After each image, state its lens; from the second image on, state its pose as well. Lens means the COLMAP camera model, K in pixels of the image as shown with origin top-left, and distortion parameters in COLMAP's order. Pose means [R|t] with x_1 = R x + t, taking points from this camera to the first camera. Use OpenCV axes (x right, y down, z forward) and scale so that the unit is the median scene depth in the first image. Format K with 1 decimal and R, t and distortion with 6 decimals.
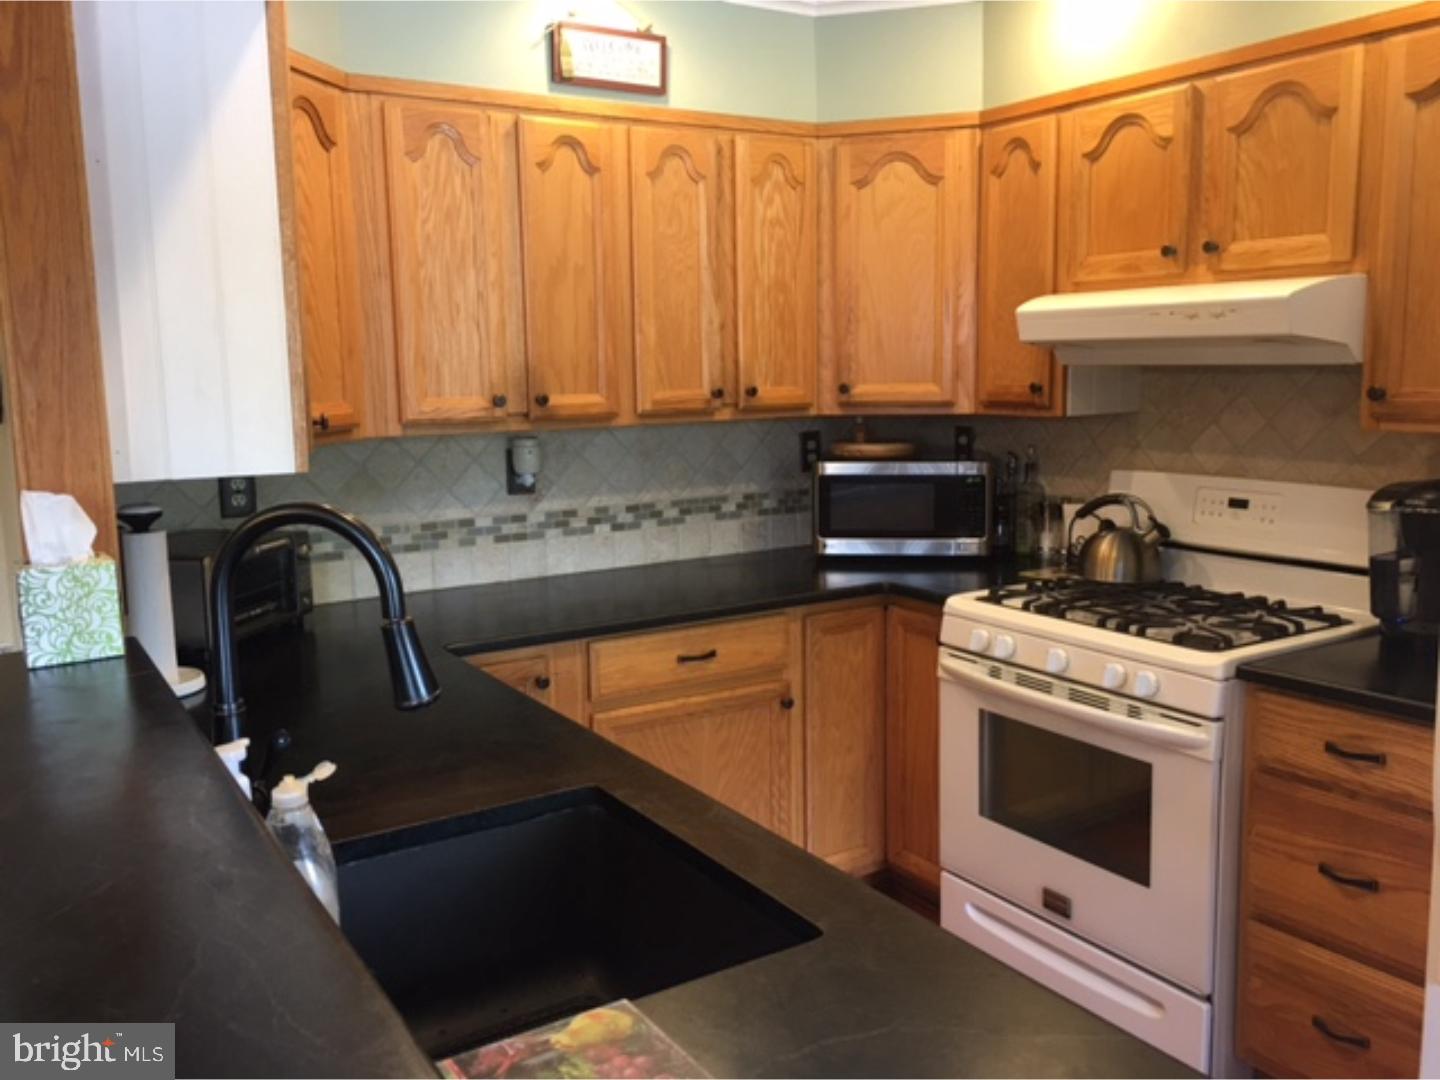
lens RADIAL K [[1196.2, 0, 743.0], [0, 1196.2, 523.1], [0, 0, 1]] dist [0.092369, -0.121159]
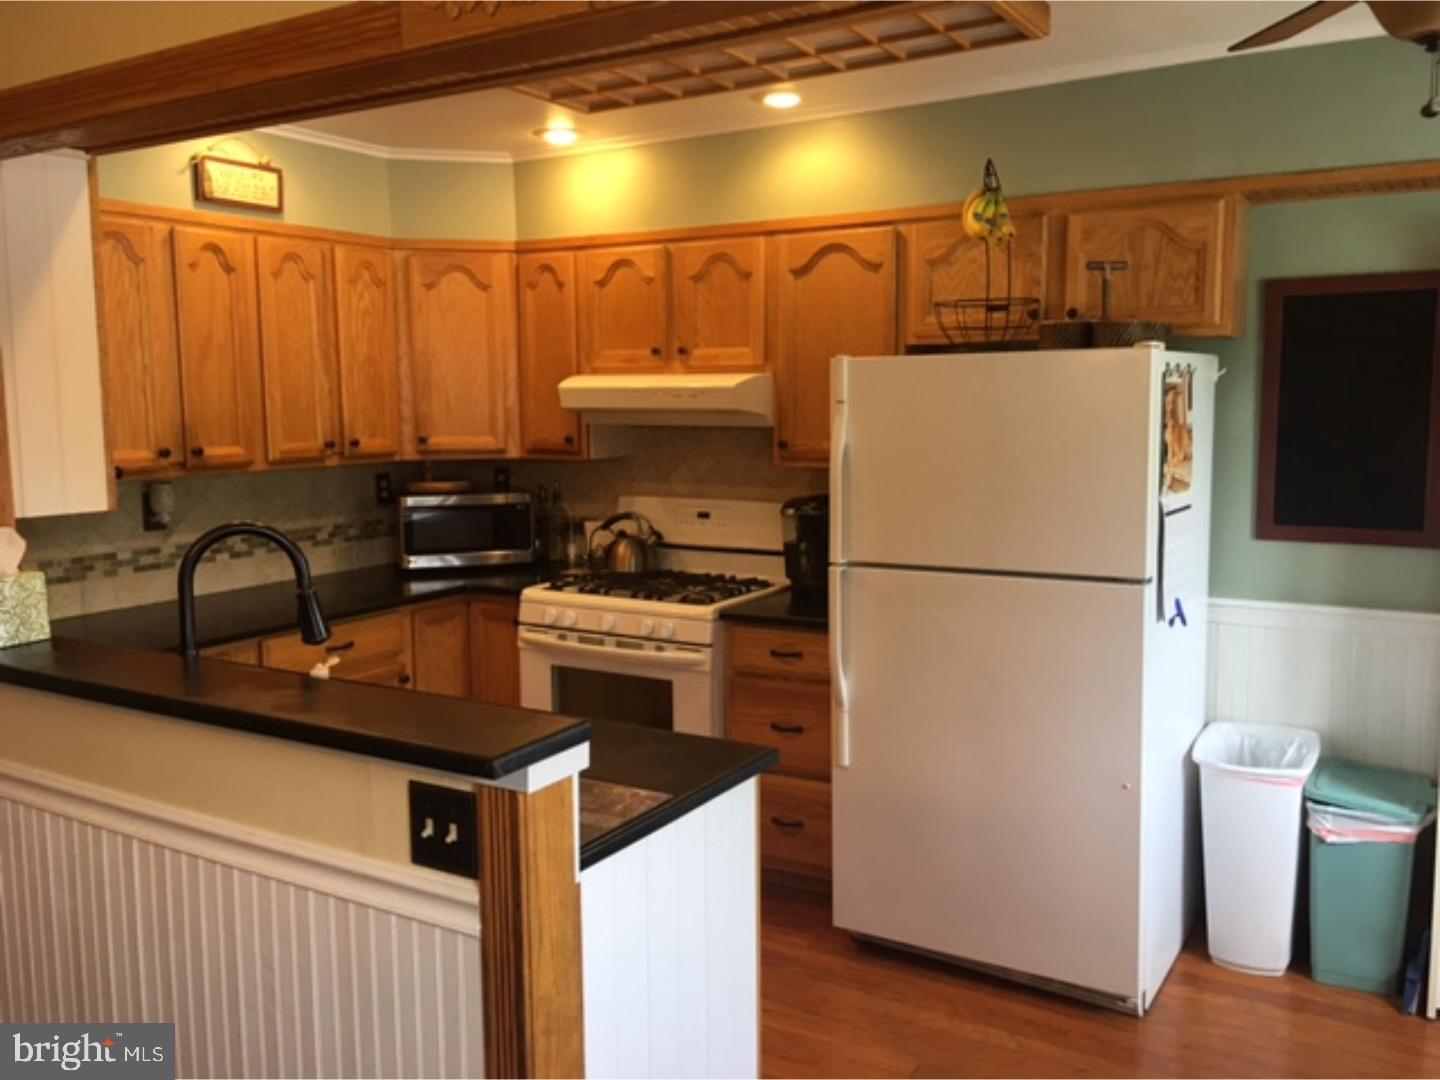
lens RADIAL K [[1196.2, 0, 743.0], [0, 1196.2, 523.1], [0, 0, 1]] dist [0.092369, -0.121159]
pose [[0.884004, -0.039176, 0.465835, -0.246708], [0.054266, 0.998345, -0.019018, 0.024608], [-0.464319, 0.042091, 0.884667, -0.354401]]
